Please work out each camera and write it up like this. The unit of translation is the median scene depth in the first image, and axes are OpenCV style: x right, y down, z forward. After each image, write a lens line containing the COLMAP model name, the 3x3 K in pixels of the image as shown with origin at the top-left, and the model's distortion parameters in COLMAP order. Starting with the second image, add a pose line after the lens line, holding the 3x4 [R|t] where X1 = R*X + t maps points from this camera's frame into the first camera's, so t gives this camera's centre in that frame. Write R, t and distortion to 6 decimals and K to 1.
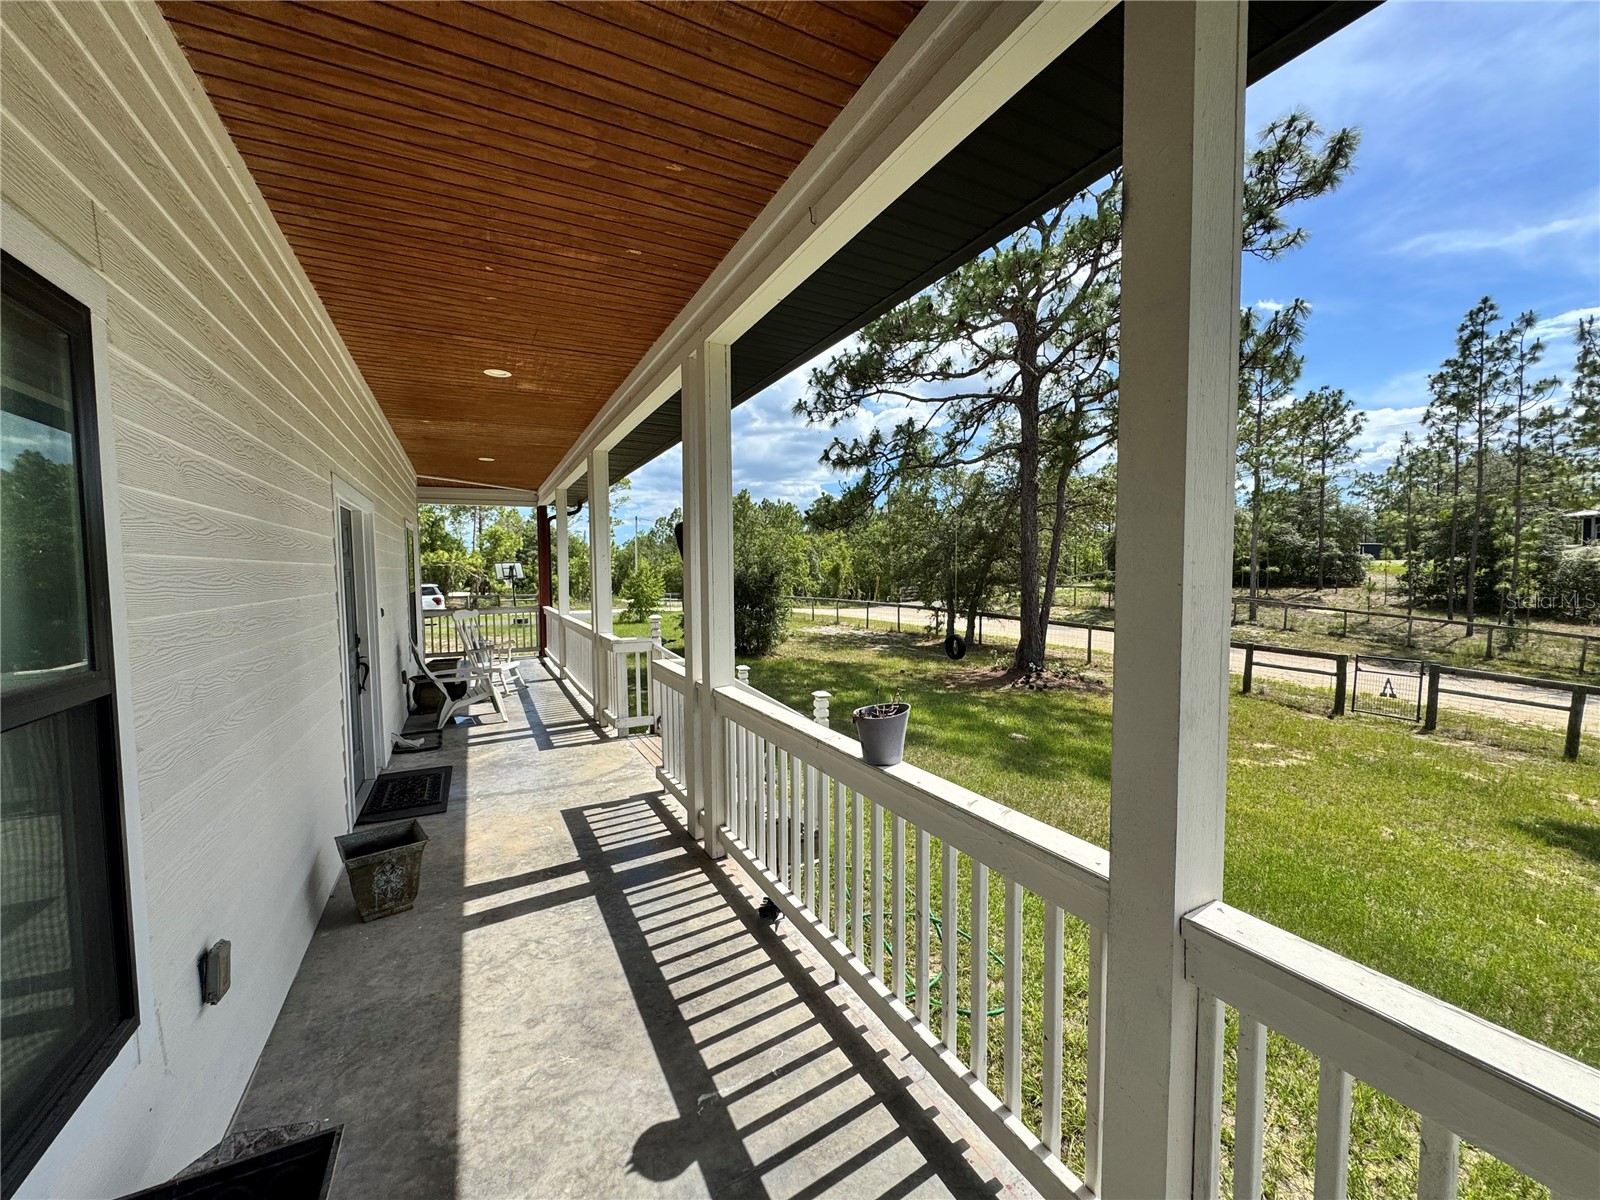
lens RADIAL K [[637.1, 0, 800.0], [0, 637.1, 600.0], [0, 0, 1]] dist [-0.002840, 0.000148]
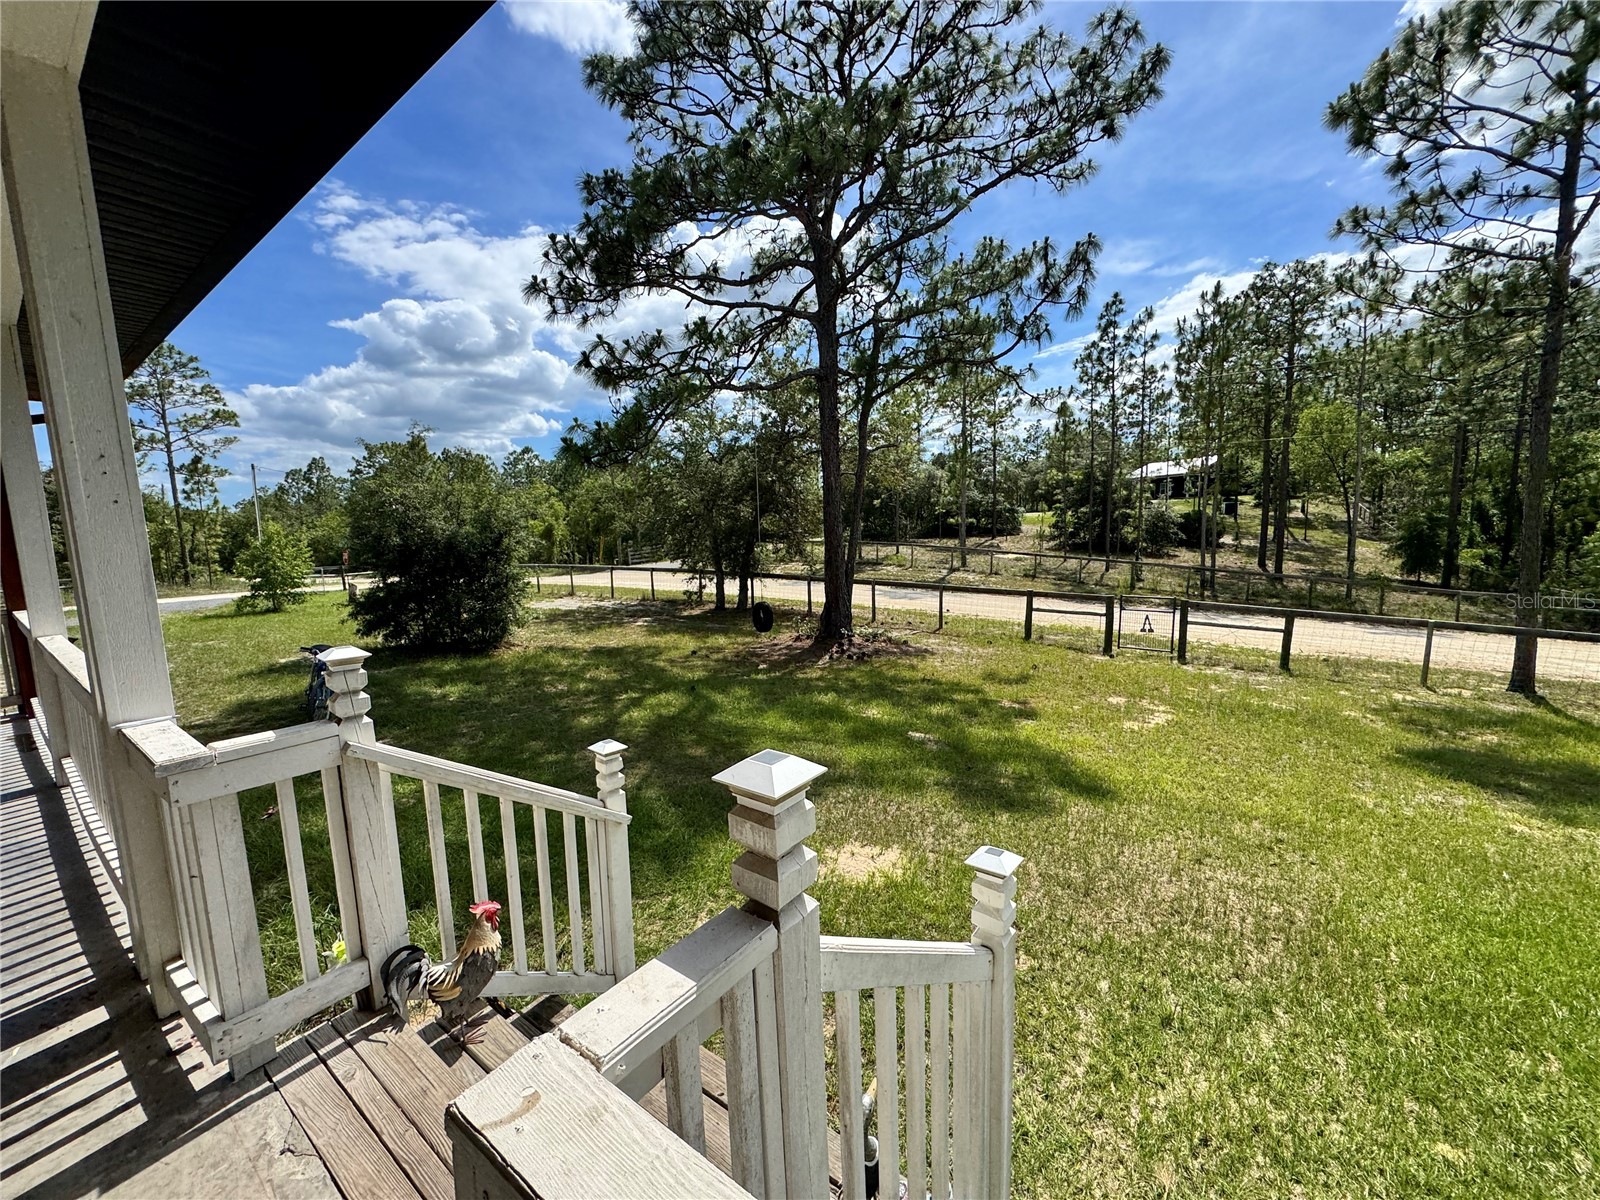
lens RADIAL K [[637.1, 0, 800.0], [0, 637.1, 600.0], [0, 0, 1]] dist [-0.002840, 0.000148]
pose [[0.900262, -0.069586, 0.429752, -0.057963], [0.042796, 0.996507, 0.071706, -0.004513], [-0.433241, -0.046162, 0.900095, 0.229139]]
